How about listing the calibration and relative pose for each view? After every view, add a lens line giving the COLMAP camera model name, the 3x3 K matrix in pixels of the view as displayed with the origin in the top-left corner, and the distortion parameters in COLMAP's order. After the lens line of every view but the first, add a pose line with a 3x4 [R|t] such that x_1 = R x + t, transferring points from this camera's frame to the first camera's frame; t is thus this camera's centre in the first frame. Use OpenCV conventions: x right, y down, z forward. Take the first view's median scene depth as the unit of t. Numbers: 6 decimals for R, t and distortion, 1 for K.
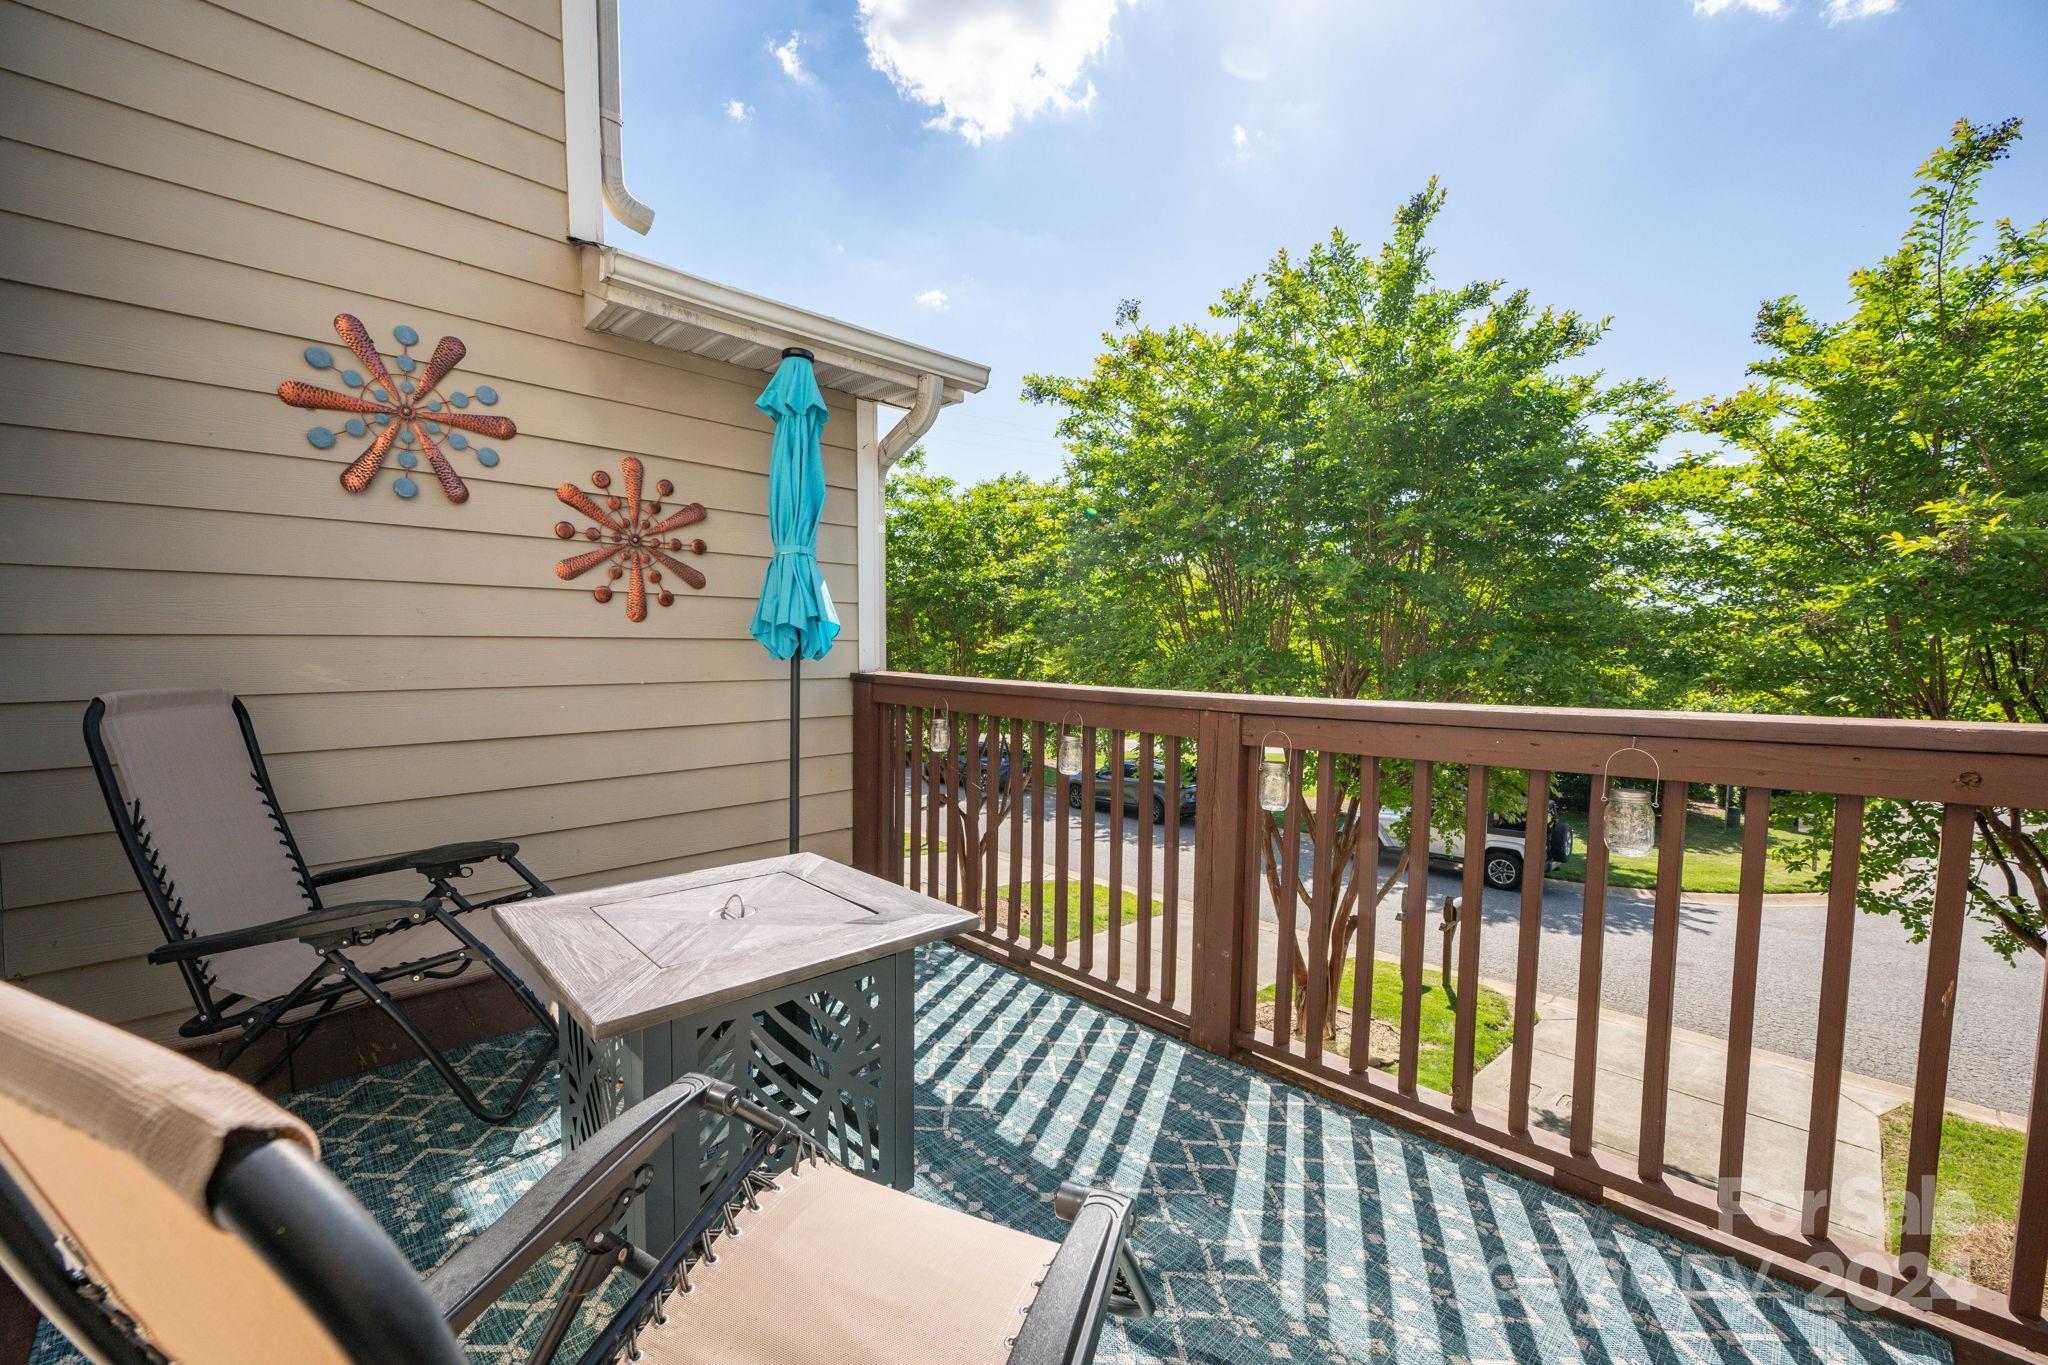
lens RADIAL K [[810.6, 0, 1035.7], [0, 810.6, 692.1], [0, 0, 1]] dist [0.000581, -0.000057]
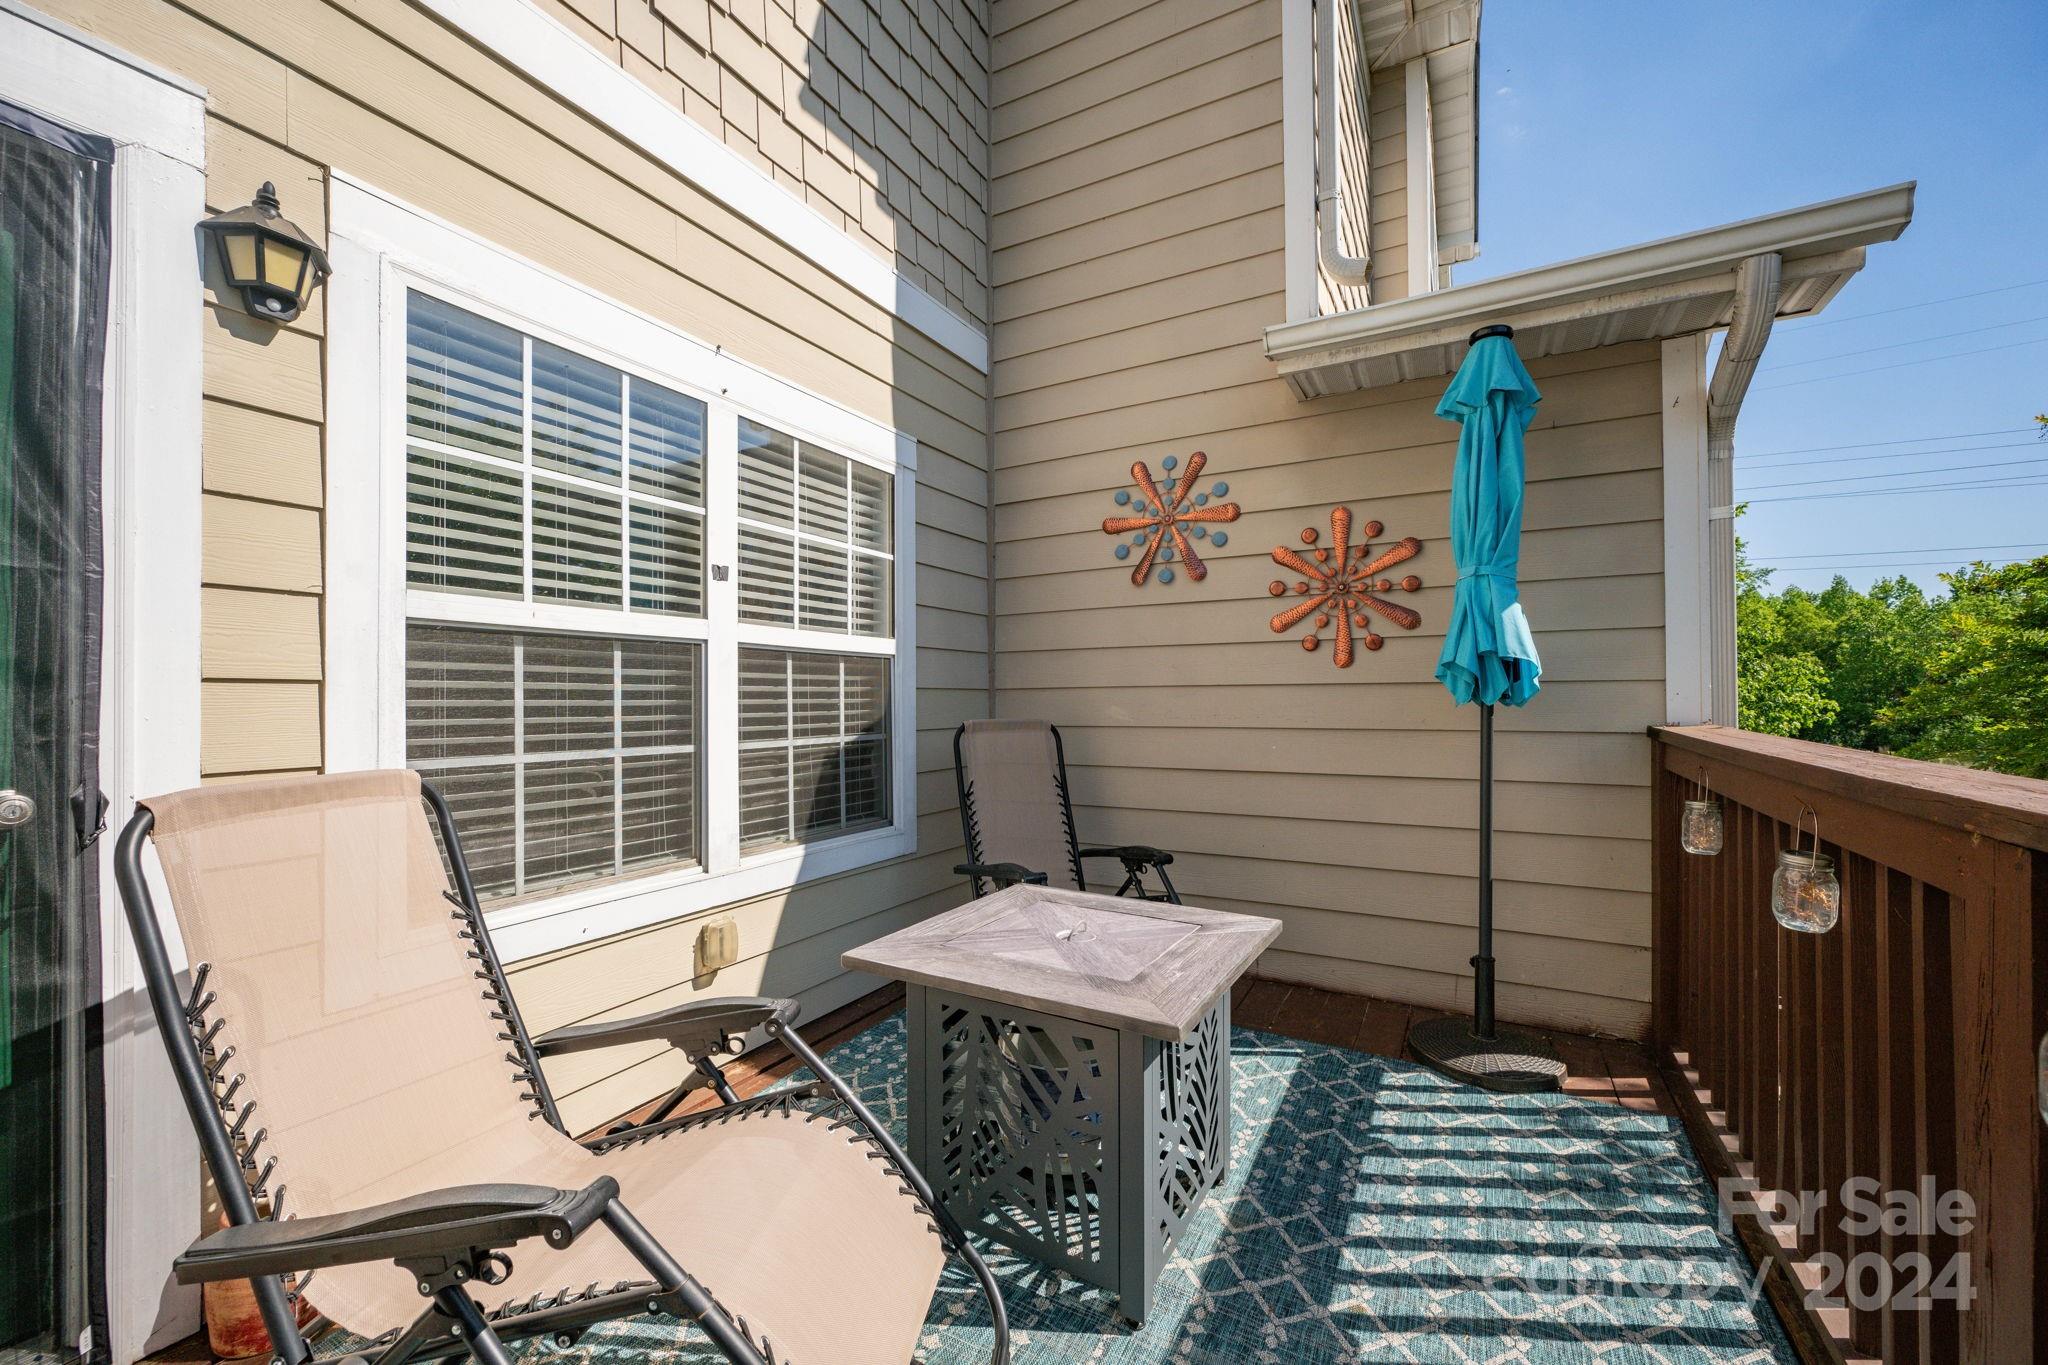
lens RADIAL K [[810.6, 0, 1035.7], [0, 810.6, 692.1], [0, 0, 1]] dist [0.000581, -0.000057]
pose [[0.290741, -0.016525, -0.956659, 0.389009], [-0.048857, 0.998290, -0.032092, -0.006726], [0.955554, 0.056070, 0.289436, 0.377955]]
